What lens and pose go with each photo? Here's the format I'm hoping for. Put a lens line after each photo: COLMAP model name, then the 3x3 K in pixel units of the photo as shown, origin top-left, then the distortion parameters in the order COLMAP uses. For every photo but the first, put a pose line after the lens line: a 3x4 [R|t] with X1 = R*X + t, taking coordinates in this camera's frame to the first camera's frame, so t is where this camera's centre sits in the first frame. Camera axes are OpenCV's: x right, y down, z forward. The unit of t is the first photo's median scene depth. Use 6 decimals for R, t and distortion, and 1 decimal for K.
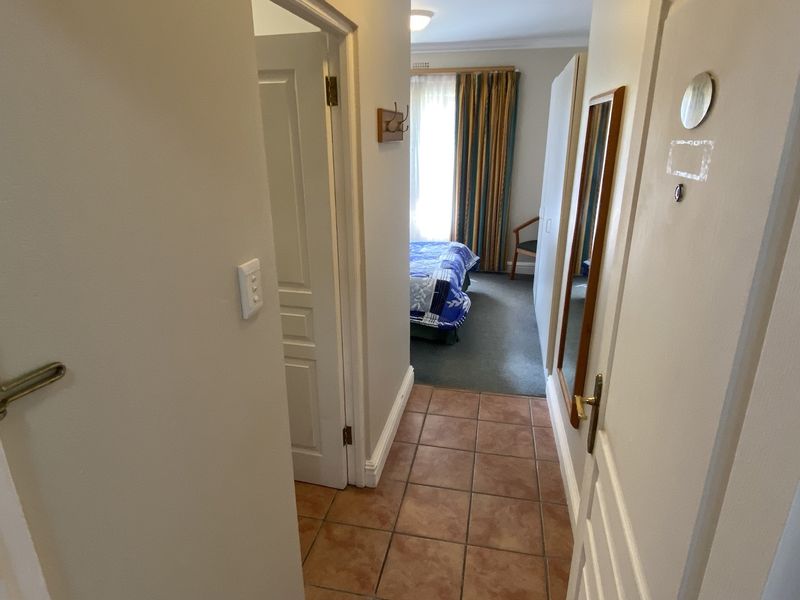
lens RADIAL K [[483.7, 0, 397.2], [0, 483.7, 301.6], [0, 0, 1]] dist [0.004120, -0.000451]
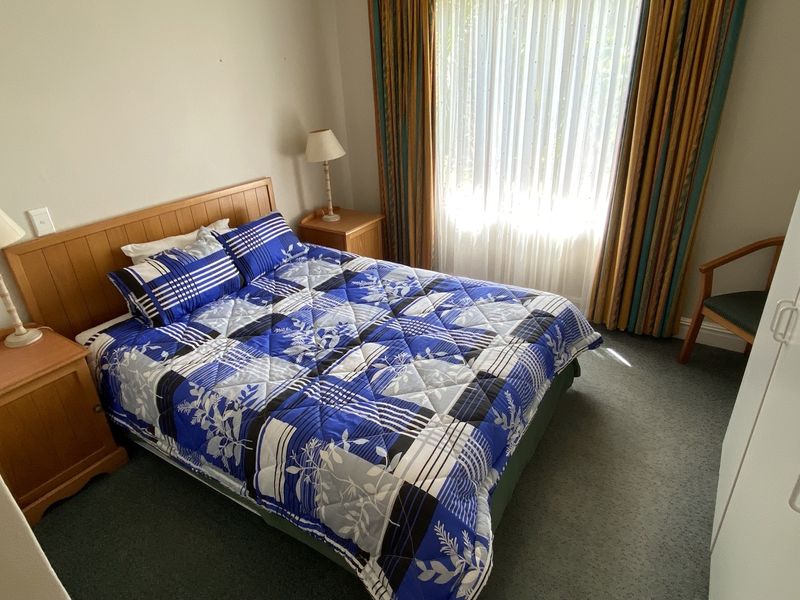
lens RADIAL K [[483.7, 0, 402.6], [0, 483.7, 297.5], [0, 0, 1]] dist [0.004120, -0.000451]
pose [[0.938499, 0.106555, -0.328429, 0.184186], [-0.068435, 0.989724, 0.125548, -0.225438], [0.338432, -0.095351, 0.936148, 0.674851]]
